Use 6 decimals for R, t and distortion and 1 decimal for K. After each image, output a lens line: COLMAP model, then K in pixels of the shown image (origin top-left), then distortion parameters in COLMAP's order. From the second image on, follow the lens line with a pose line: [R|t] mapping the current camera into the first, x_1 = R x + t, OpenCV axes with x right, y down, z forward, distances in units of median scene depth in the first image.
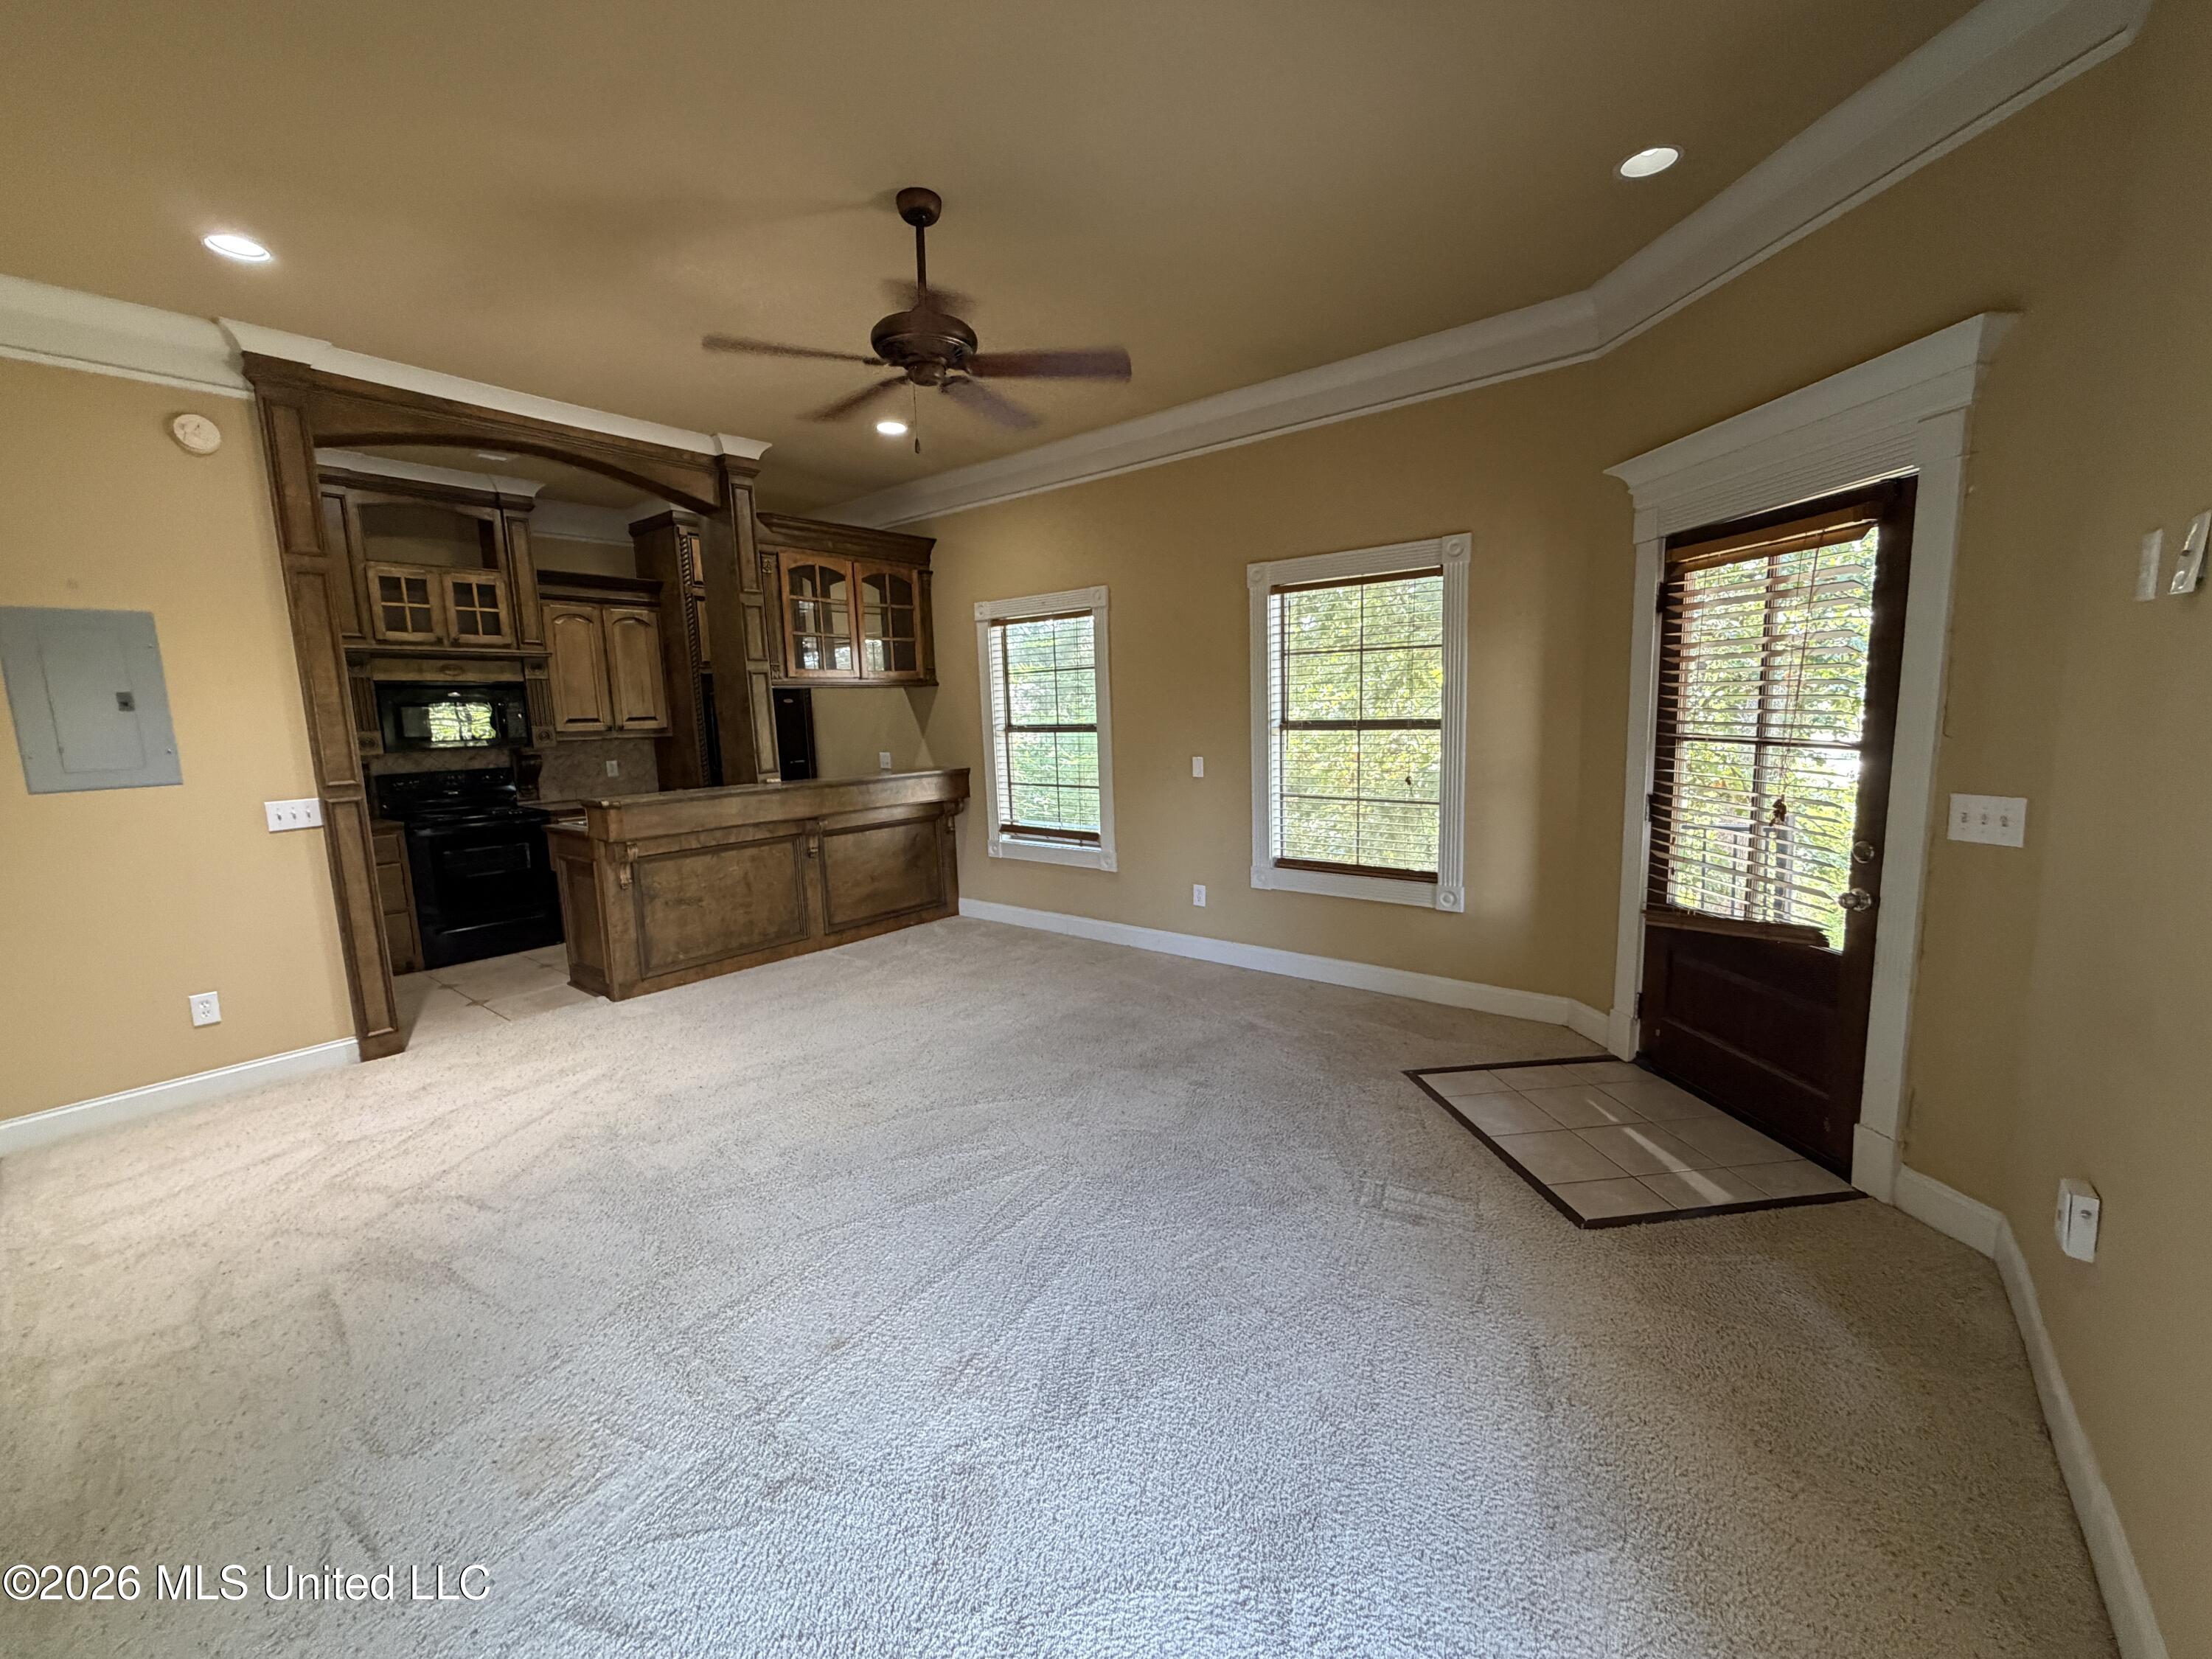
lens RADIAL K [[881.0, 0, 1099.4], [0, 881.0, 824.6], [0, 0, 1]] dist [0.002251, 0.000329]
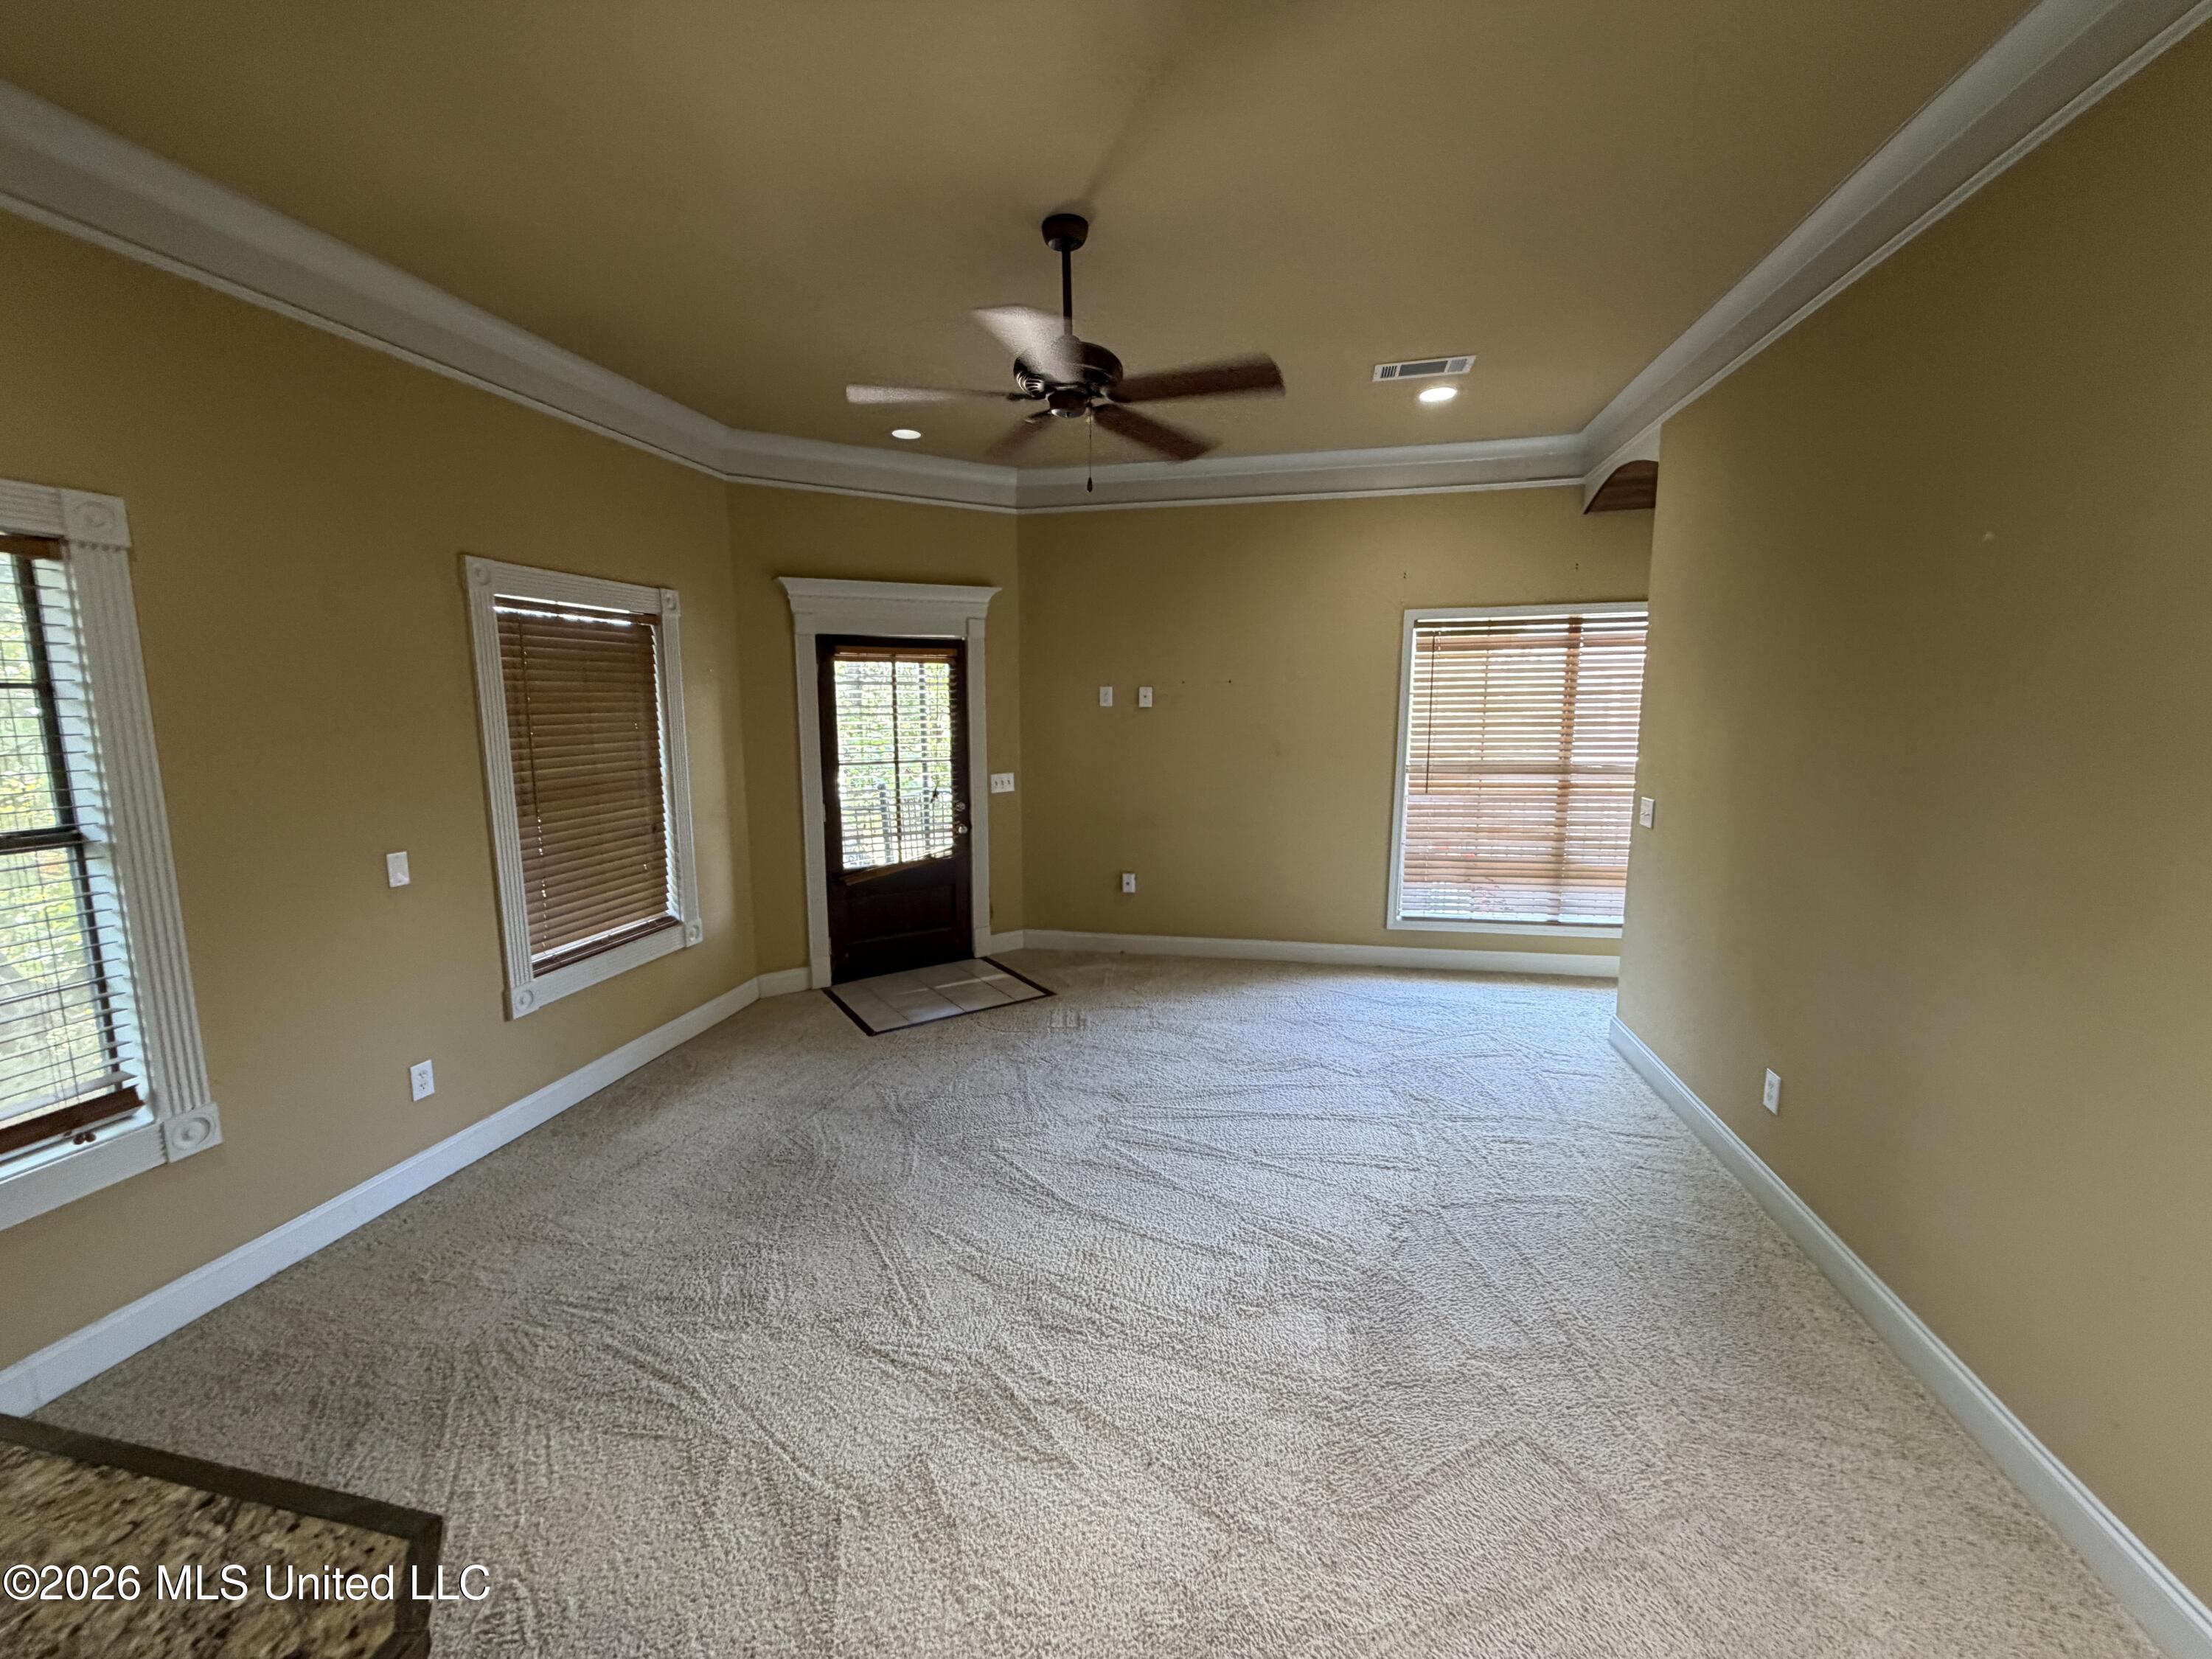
lens RADIAL K [[881.0, 0, 1099.4], [0, 881.0, 824.6], [0, 0, 1]] dist [0.002251, 0.000329]
pose [[-0.448987, -0.089365, 0.889058, -0.420000], [0.145205, 0.974463, 0.171280, -0.085932], [-0.881661, 0.205998, -0.424545, 0.559527]]
